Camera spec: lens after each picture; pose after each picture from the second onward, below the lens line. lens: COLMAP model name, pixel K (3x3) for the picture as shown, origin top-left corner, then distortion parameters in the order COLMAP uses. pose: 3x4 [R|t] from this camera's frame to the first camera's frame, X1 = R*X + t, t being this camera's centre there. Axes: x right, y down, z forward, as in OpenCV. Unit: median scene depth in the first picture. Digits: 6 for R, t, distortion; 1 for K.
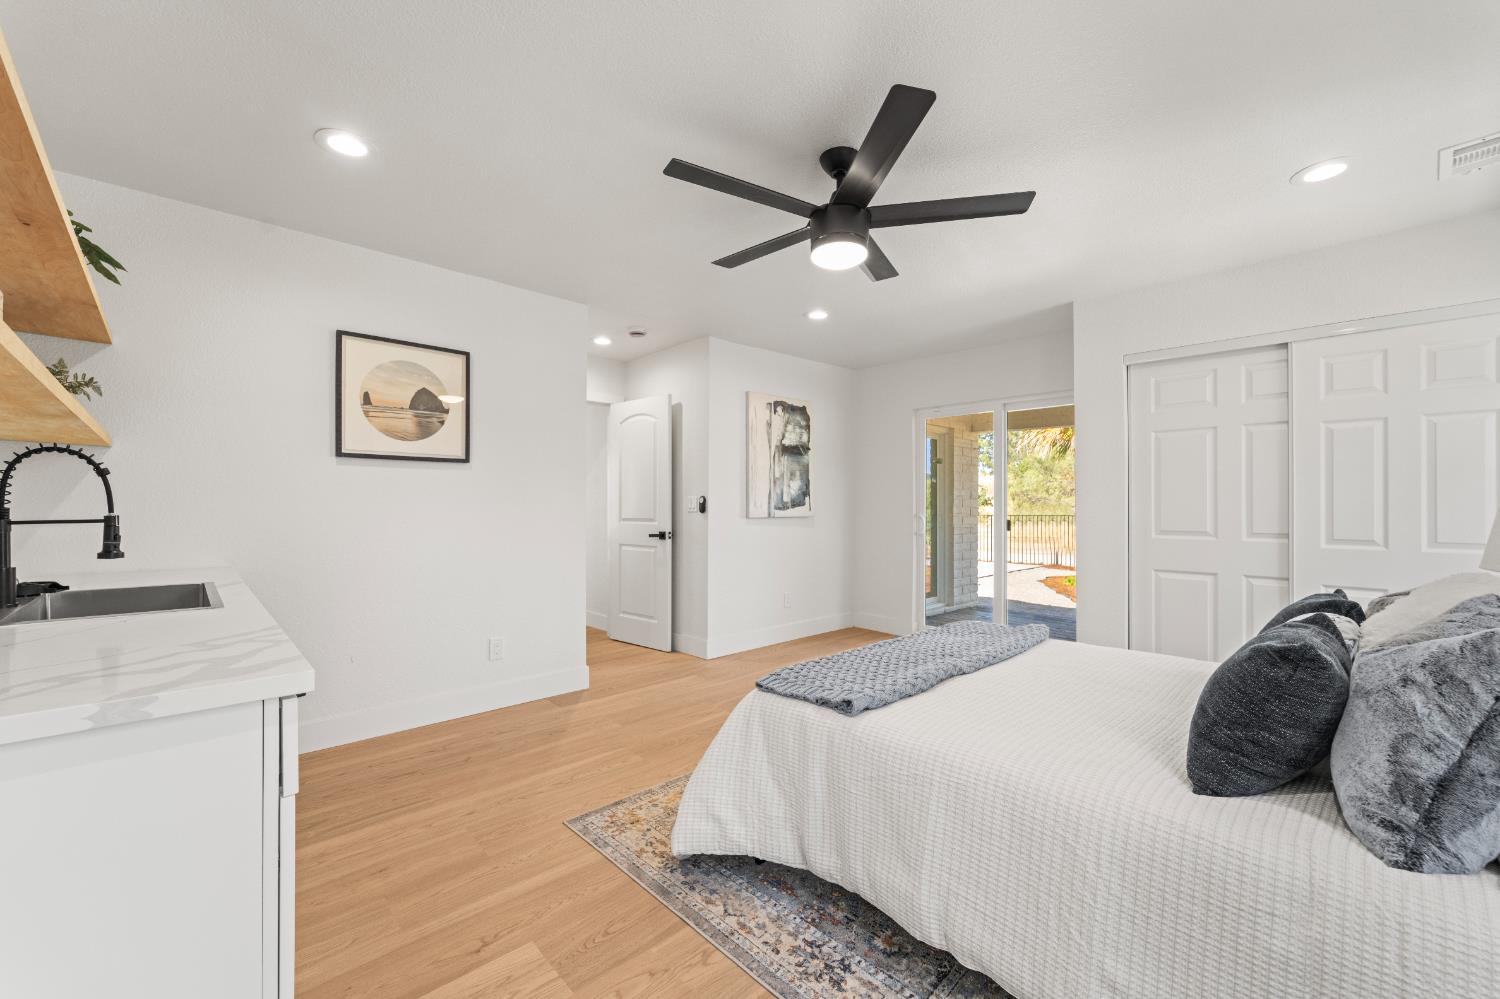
lens RADIAL K [[604.8, 0, 746.9], [0, 604.8, 504.1], [0, 0, 1]] dist [-0.000711, -0.000175]
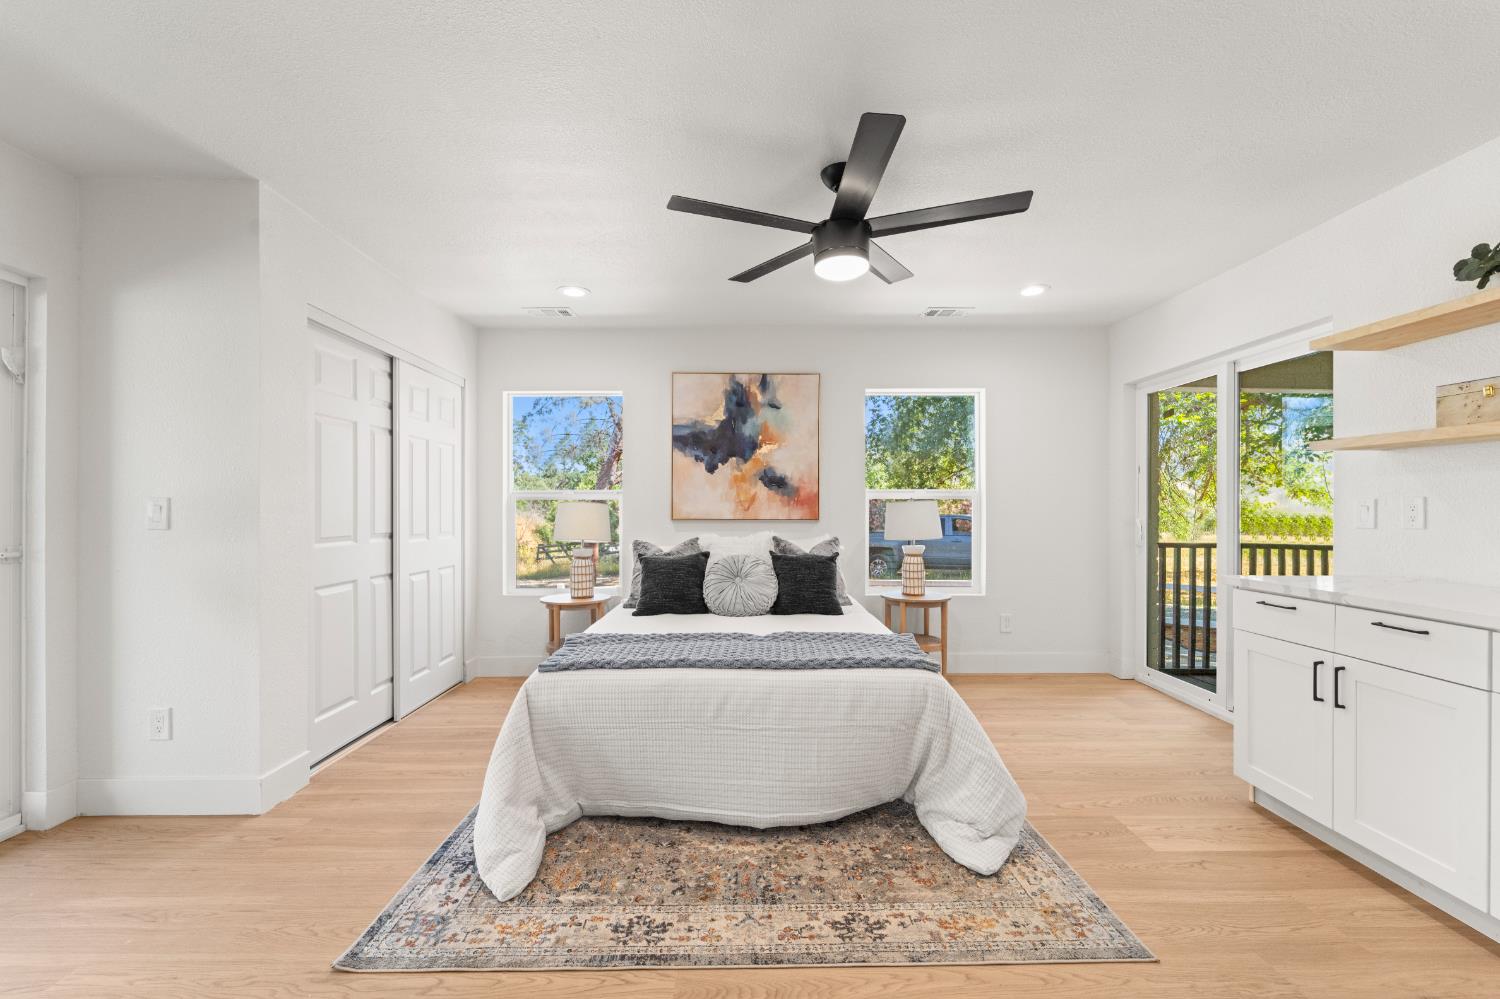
lens RADIAL K [[604.8, 0, 746.9], [0, 604.8, 504.1], [0, 0, 1]] dist [-0.000711, -0.000175]
pose [[-0.735943, 0.001535, 0.677041, -0.349032], [-0.002240, 0.999986, -0.004702, 0.000926], [-0.677039, -0.004977, -0.735930, 1.506226]]
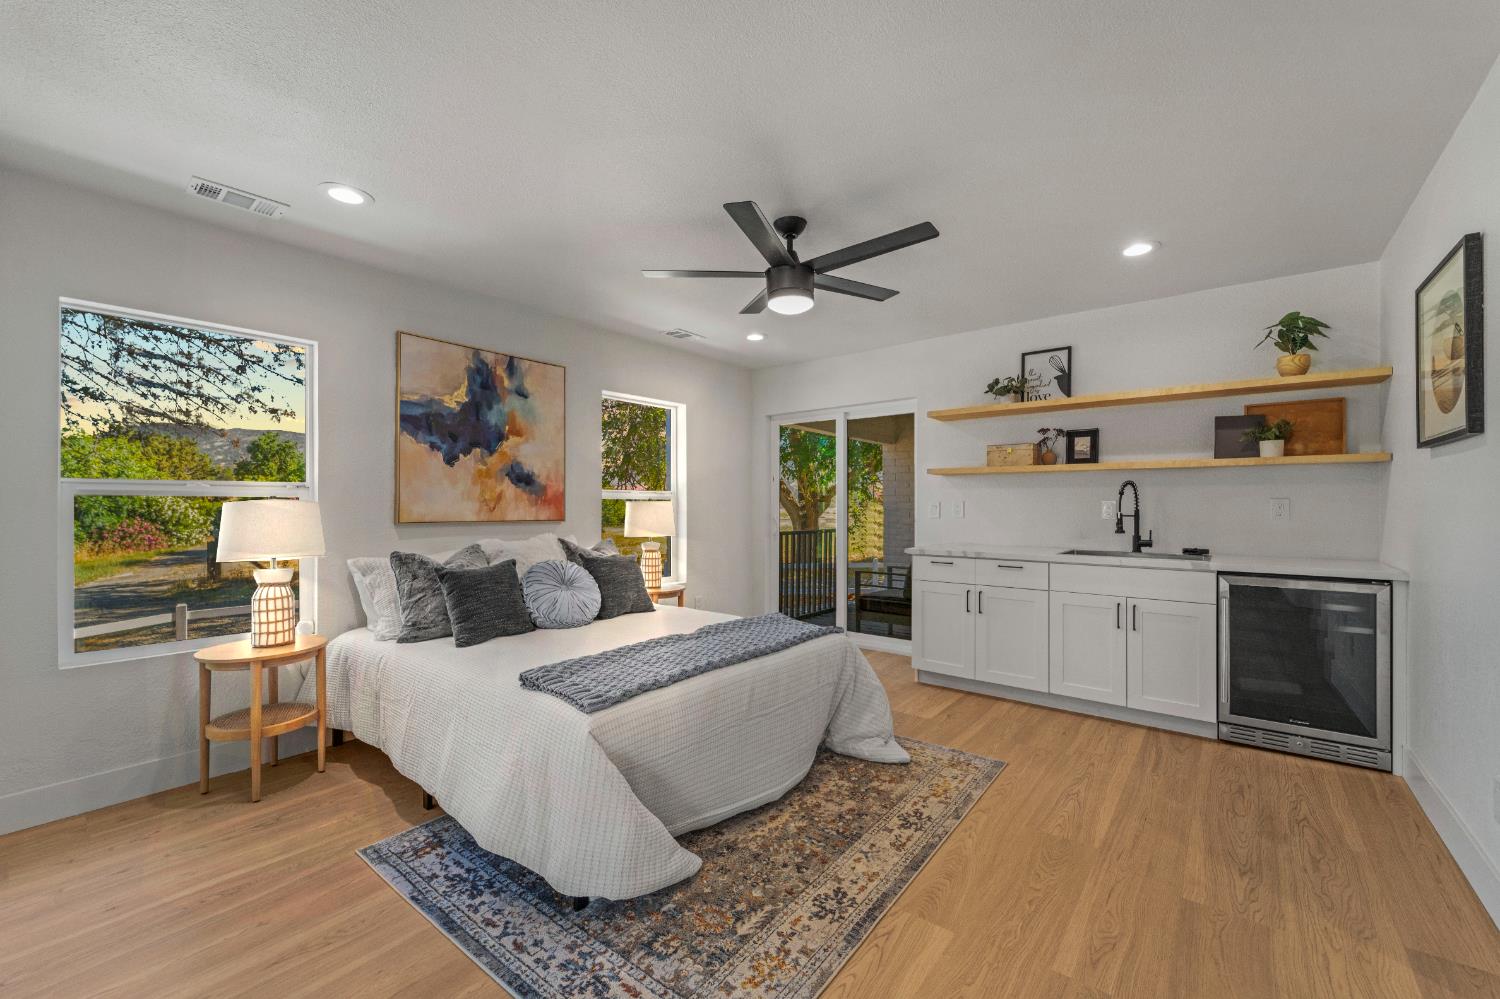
lens RADIAL K [[600.4, 0, 751.4], [0, 600.4, 499.6], [0, 0, 1]] dist [-0.000632, -0.000077]
pose [[-0.989516, -0.002941, -0.144391, 0.325299], [-0.001310, 0.999934, -0.011388, -0.000667], [0.144415, -0.011080, -0.989455, 1.759935]]
